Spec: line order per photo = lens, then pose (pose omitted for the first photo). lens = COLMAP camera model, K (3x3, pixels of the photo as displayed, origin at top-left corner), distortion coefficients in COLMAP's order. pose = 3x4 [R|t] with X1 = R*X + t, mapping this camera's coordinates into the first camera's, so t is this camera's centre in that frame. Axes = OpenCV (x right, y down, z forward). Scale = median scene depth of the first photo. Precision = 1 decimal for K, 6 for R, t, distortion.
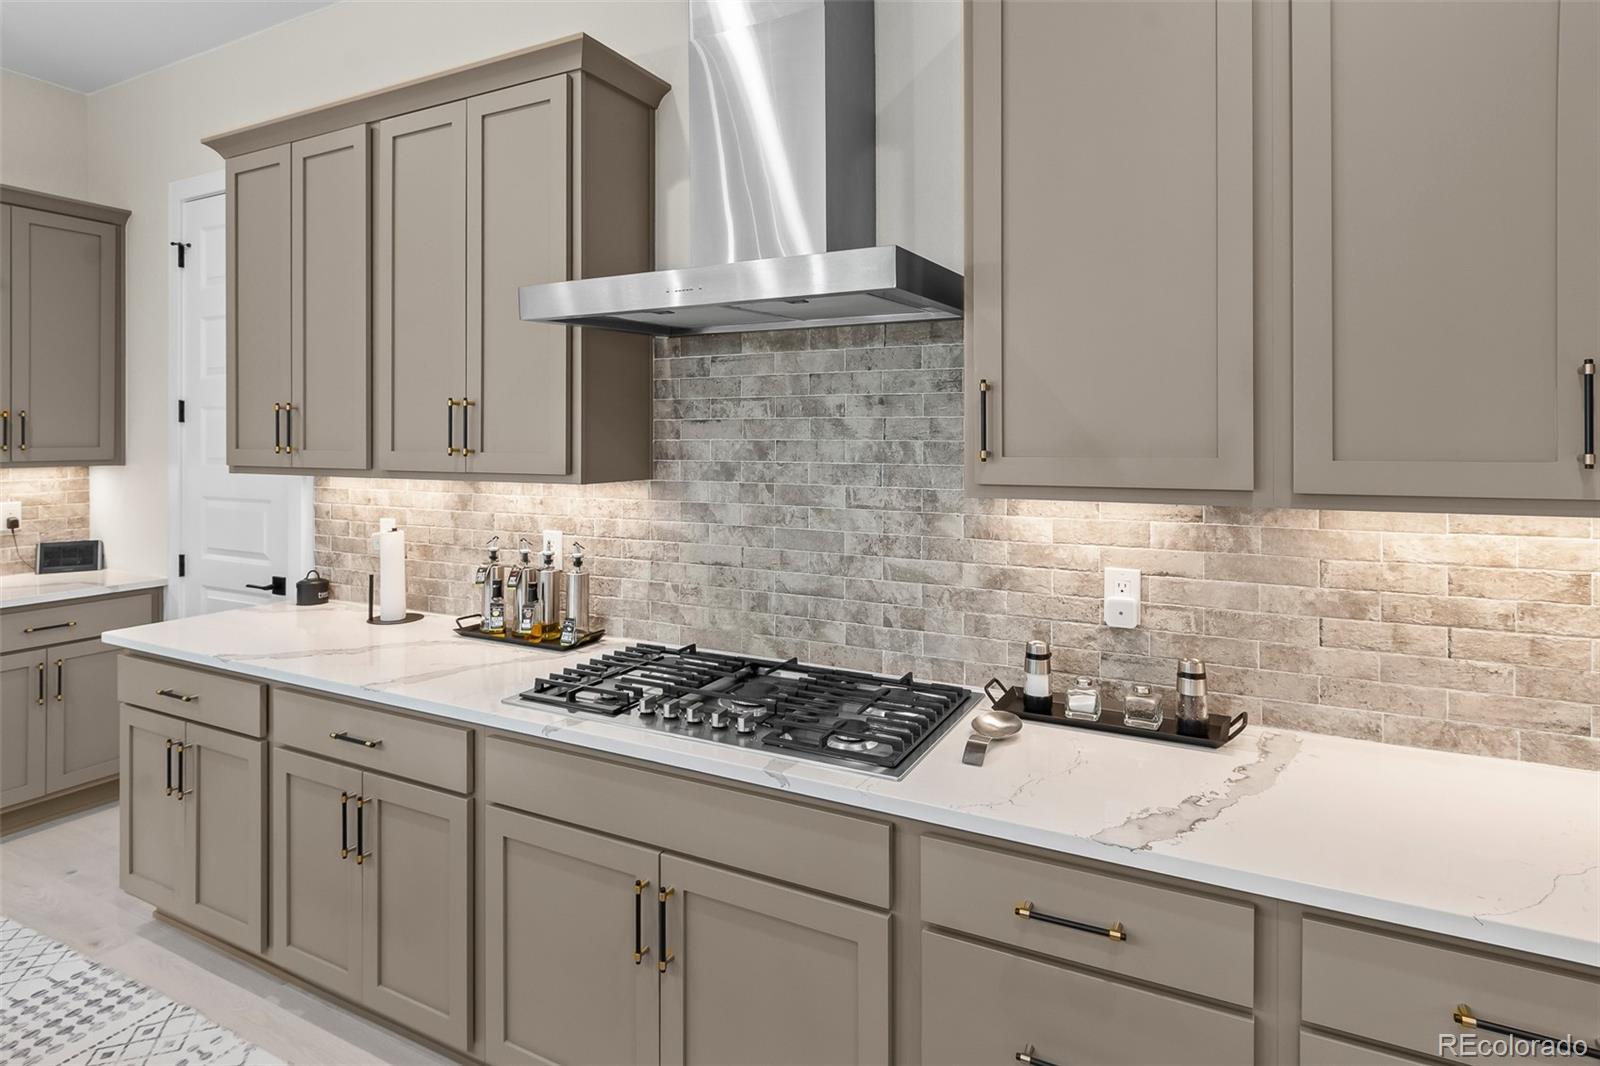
lens RADIAL K [[854.5, 0, 807.6], [0, 854.5, 436.7], [0, 0, 1]] dist [0.020158, -0.017576]
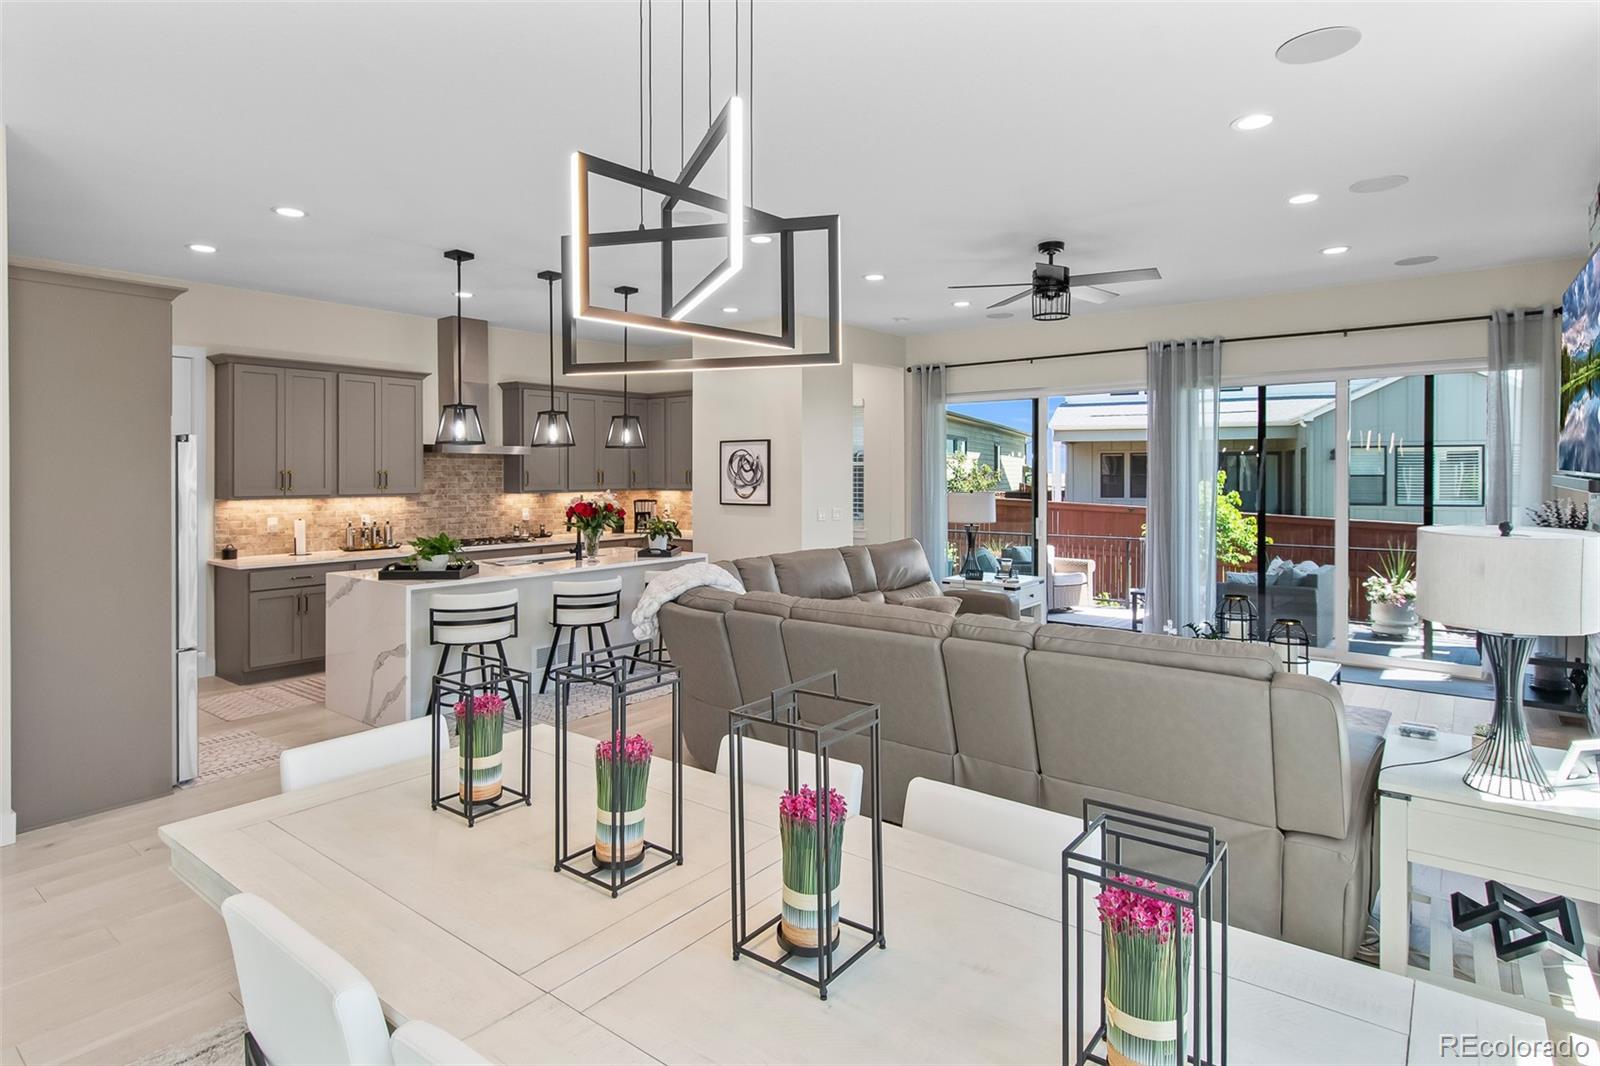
lens RADIAL K [[845.5, 0, 798.2], [0, 845.5, 475.0], [0, 0, 1]] dist [0.001261, -0.000671]
pose [[0.182878, -0.002186, 0.983133, -3.488217], [0.001508, 0.999997, 0.001943, -0.035475], [-0.983135, 0.001127, 0.182880, -1.195374]]
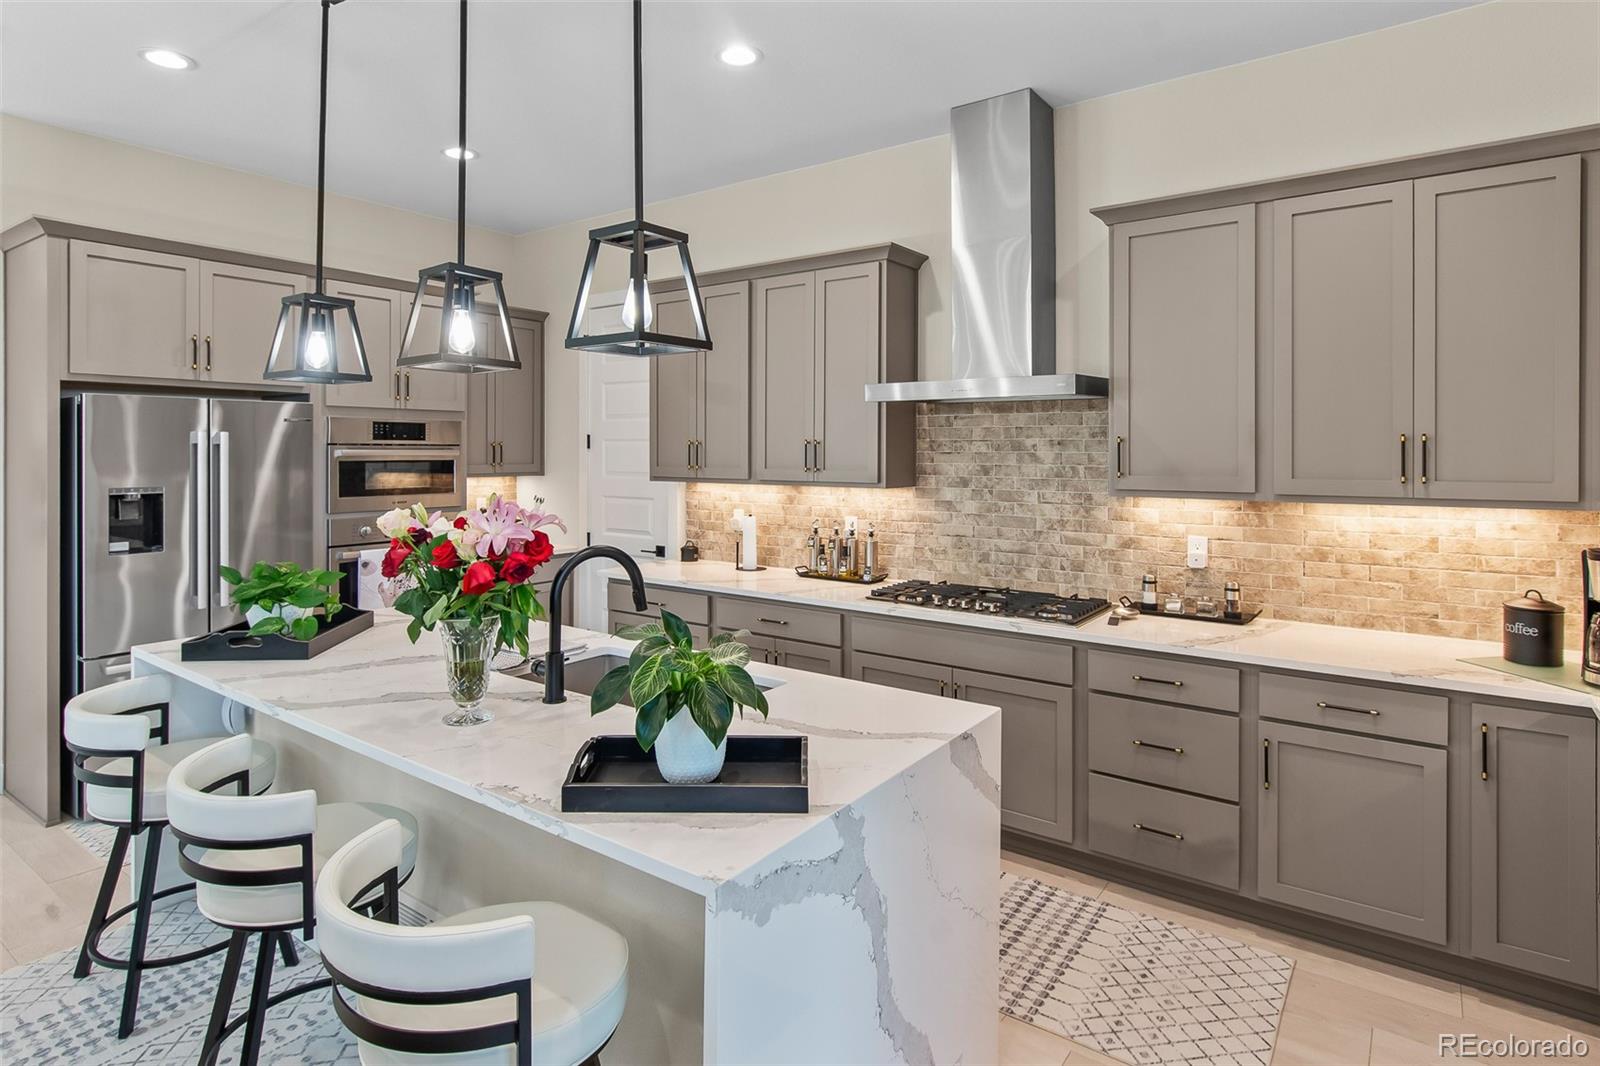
lens RADIAL K [[861.7, 0, 801.5], [0, 861.7, 448.6], [0, 0, 1]] dist [0.018178, -0.018135]
pose [[0.988529, 0.002760, -0.151006, -0.168905], [-0.002927, 0.999995, -0.000888, -0.026886], [0.151003, 0.001320, 0.988532, -0.836816]]
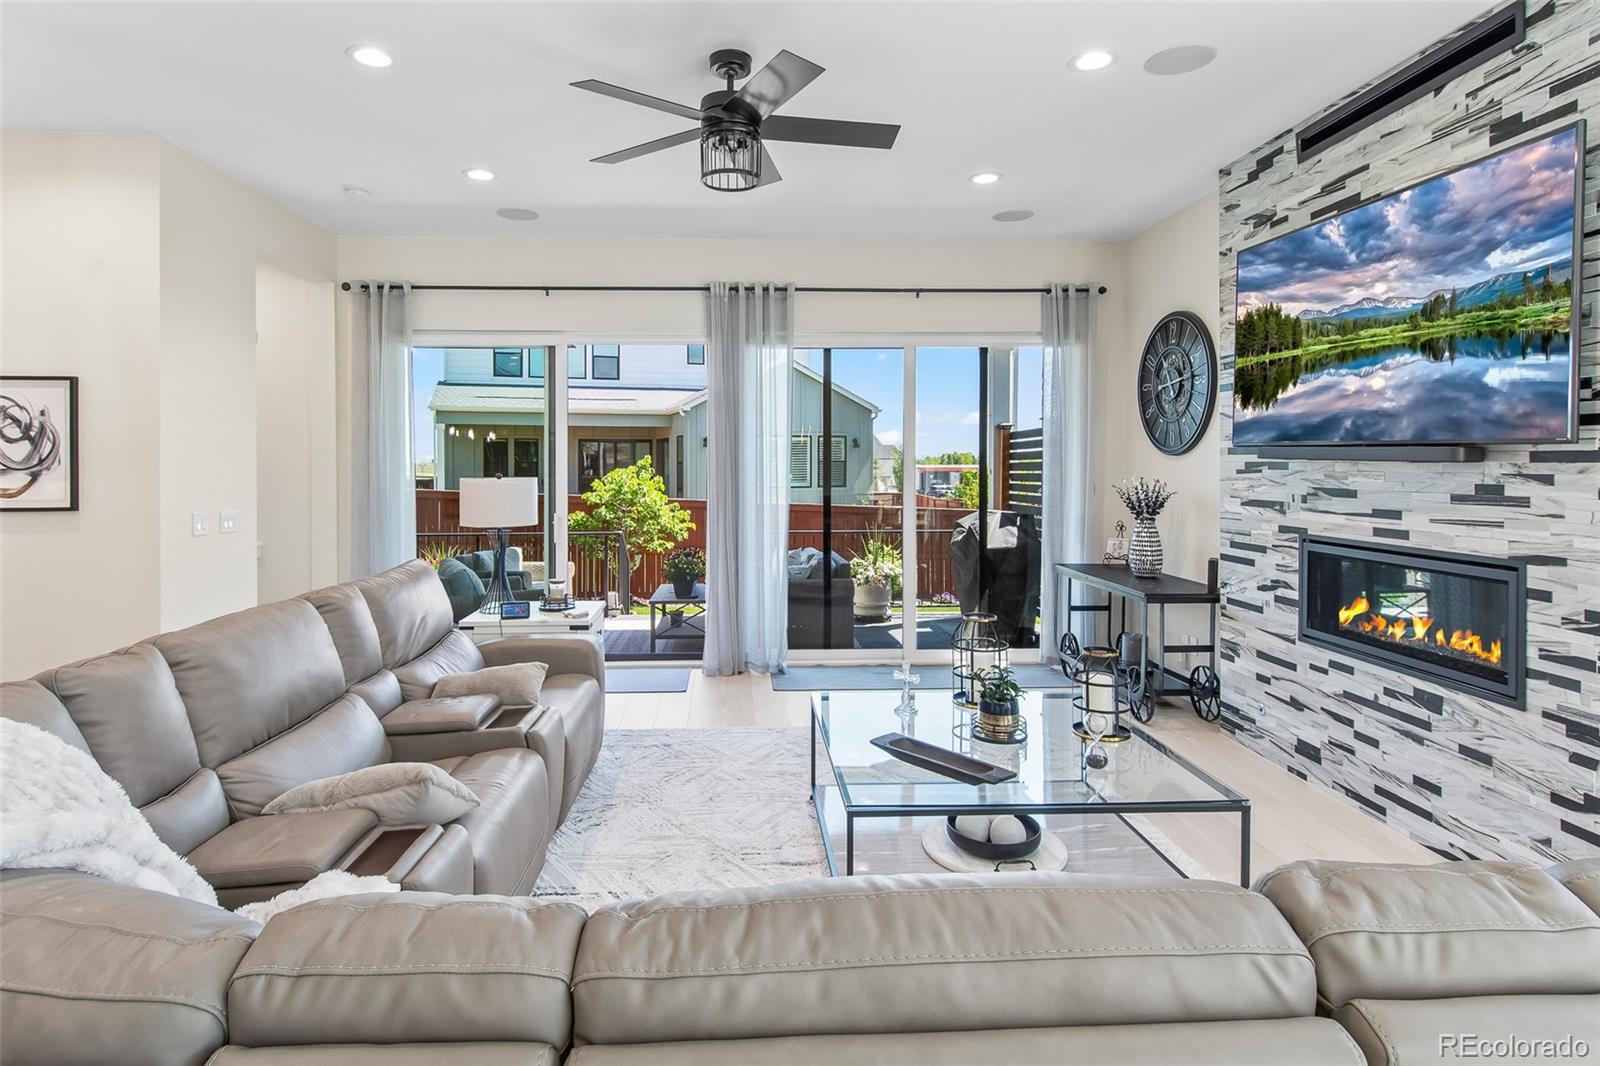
lens RADIAL K [[984.4, 0, 895.7], [0, 984.4, 472.5], [0, 0, 1]] dist [0.027499, -0.004373]
pose [[-0.481902, -0.015184, 0.876094, -2.613453], [-0.000359, 0.999853, 0.017132, -0.014085], [-0.876225, 0.007941, -0.481836, -0.899189]]
